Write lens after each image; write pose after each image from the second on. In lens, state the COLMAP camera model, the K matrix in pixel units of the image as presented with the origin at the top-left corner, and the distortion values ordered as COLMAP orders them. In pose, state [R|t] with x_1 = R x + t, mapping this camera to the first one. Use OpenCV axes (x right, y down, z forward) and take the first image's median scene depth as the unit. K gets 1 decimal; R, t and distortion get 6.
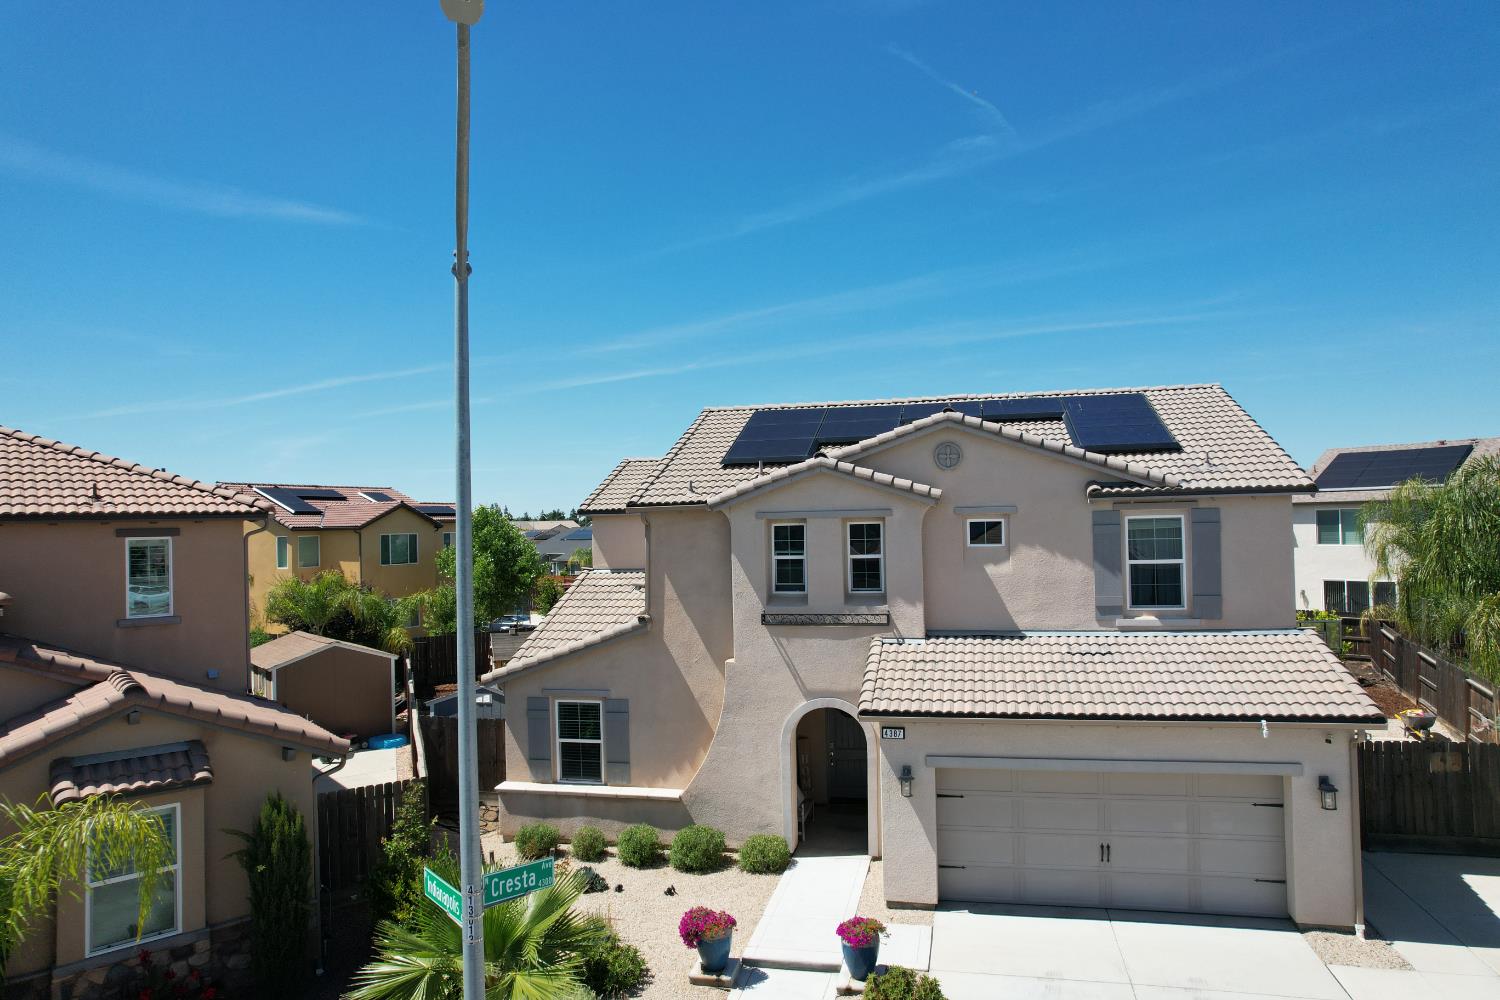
lens RADIAL K [[949.6, 0, 756.5], [0, 949.6, 507.0], [0, 0, 1]] dist [-0.069595, 0.058081]
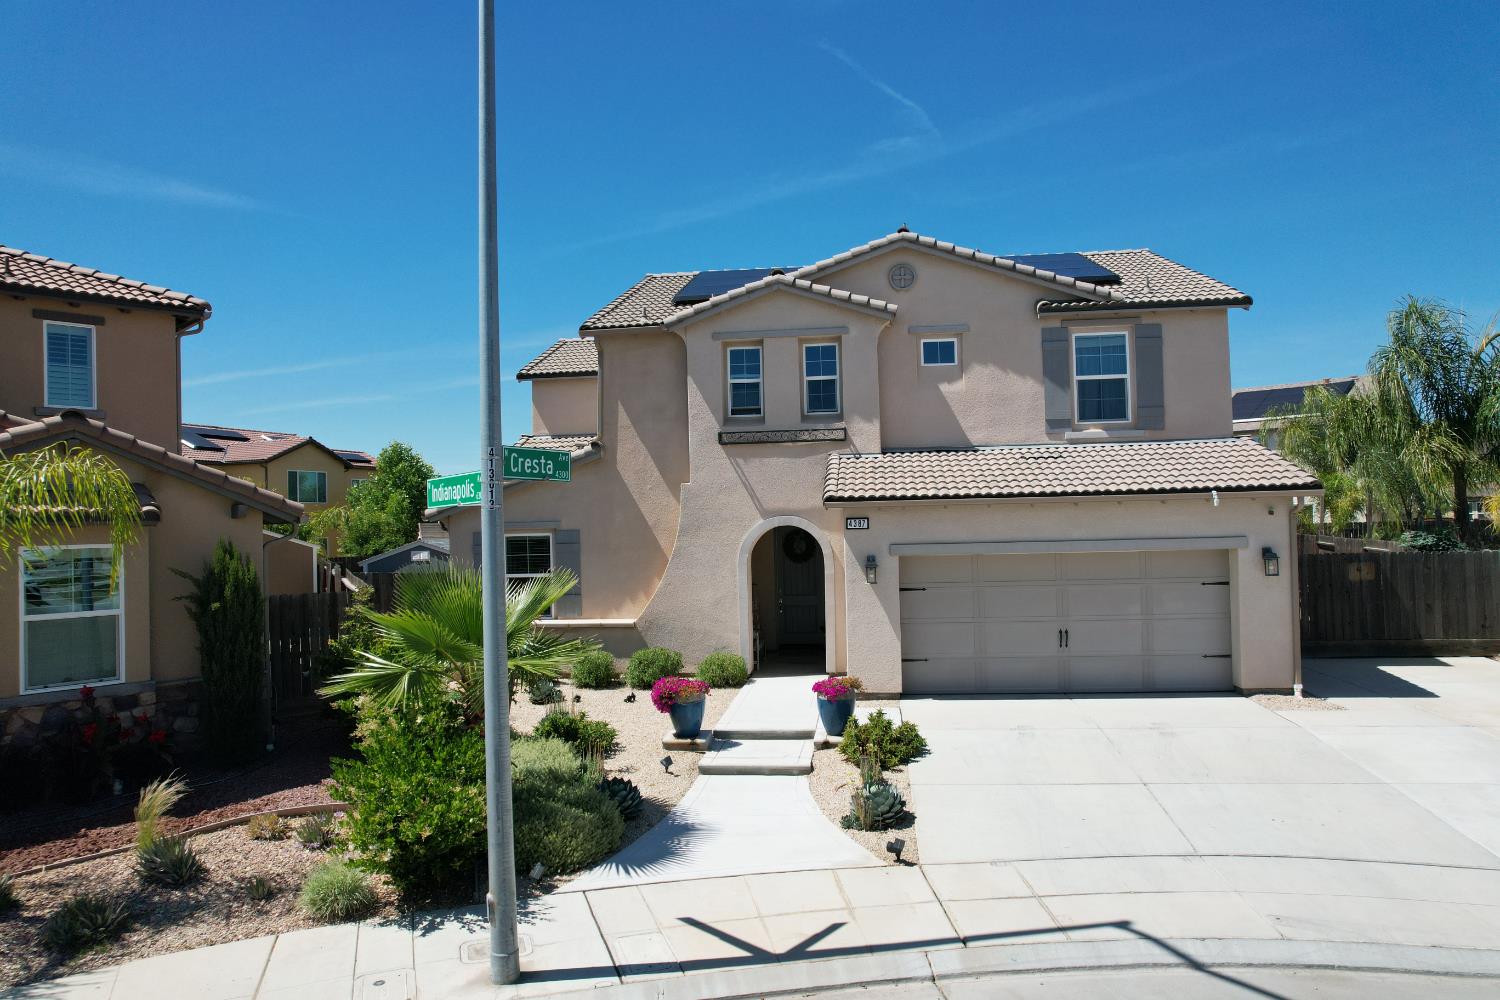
lens RADIAL K [[949.6, 0, 754.9], [0, 949.6, 507.8], [0, 0, 1]] dist [-0.069595, 0.058081]
pose [[0.995150, -0.000211, 0.098367, -0.057340], [0.000270, 1.000000, -0.000592, 0.201924], [-0.098367, 0.000615, 0.995150, 0.005815]]
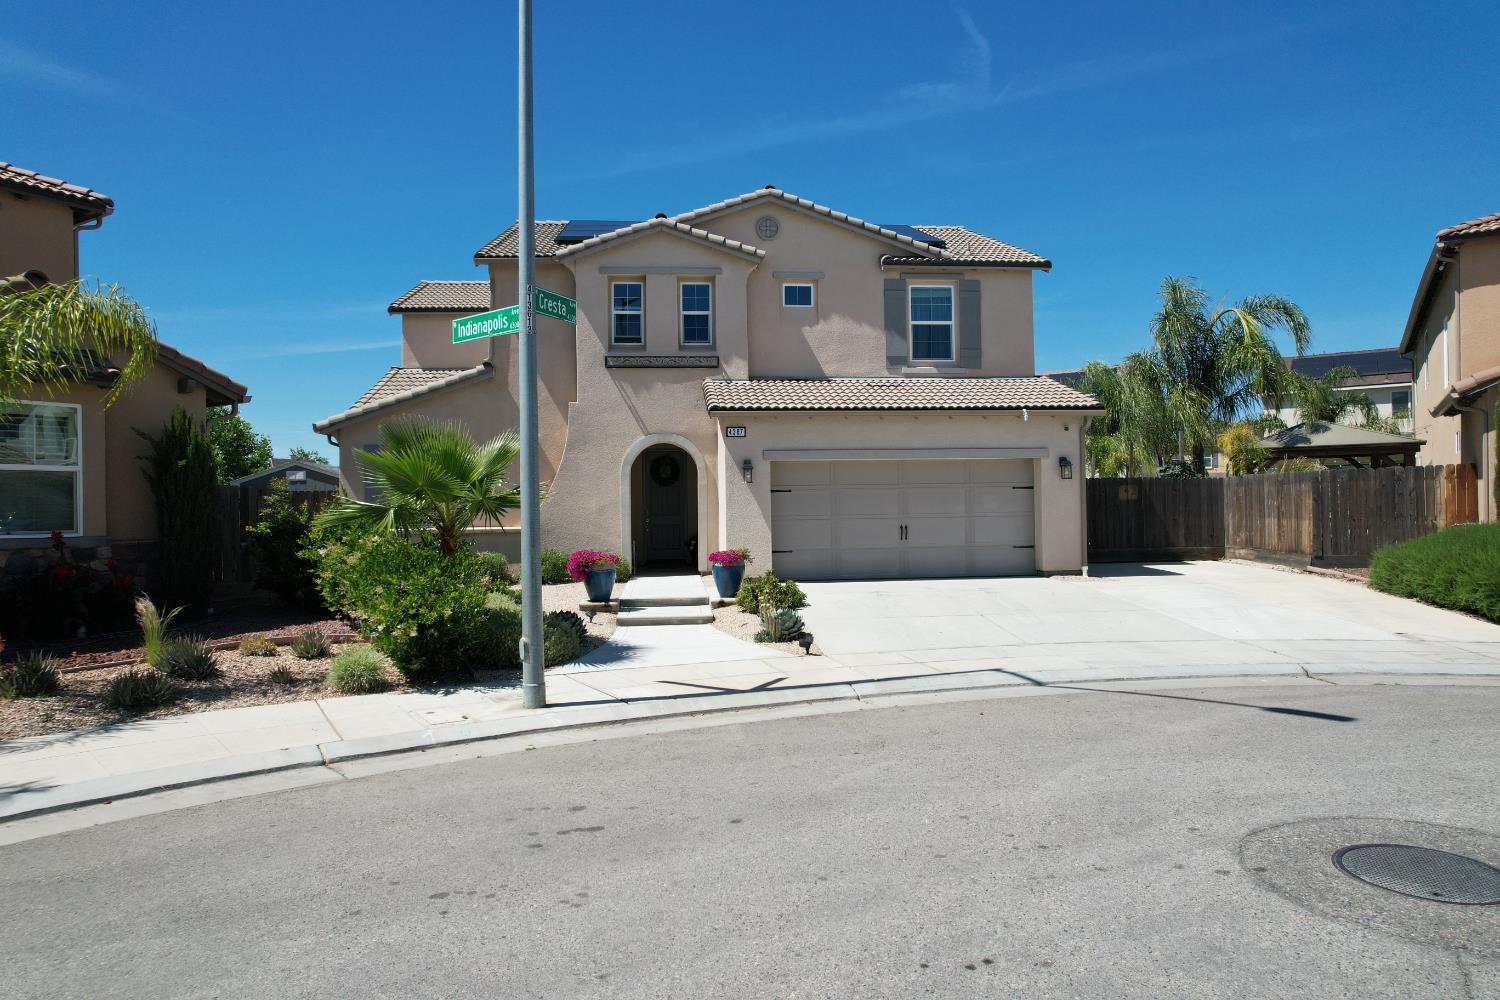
lens RADIAL K [[949.6, 0, 752.6], [0, 949.6, 506.5], [0, 0, 1]] dist [-0.069595, 0.058081]
pose [[0.952688, 0.009869, 0.303789, -0.172351], [-0.011544, 0.999926, 0.003718, 0.295813], [-0.303730, -0.007049, 0.952732, -0.109415]]
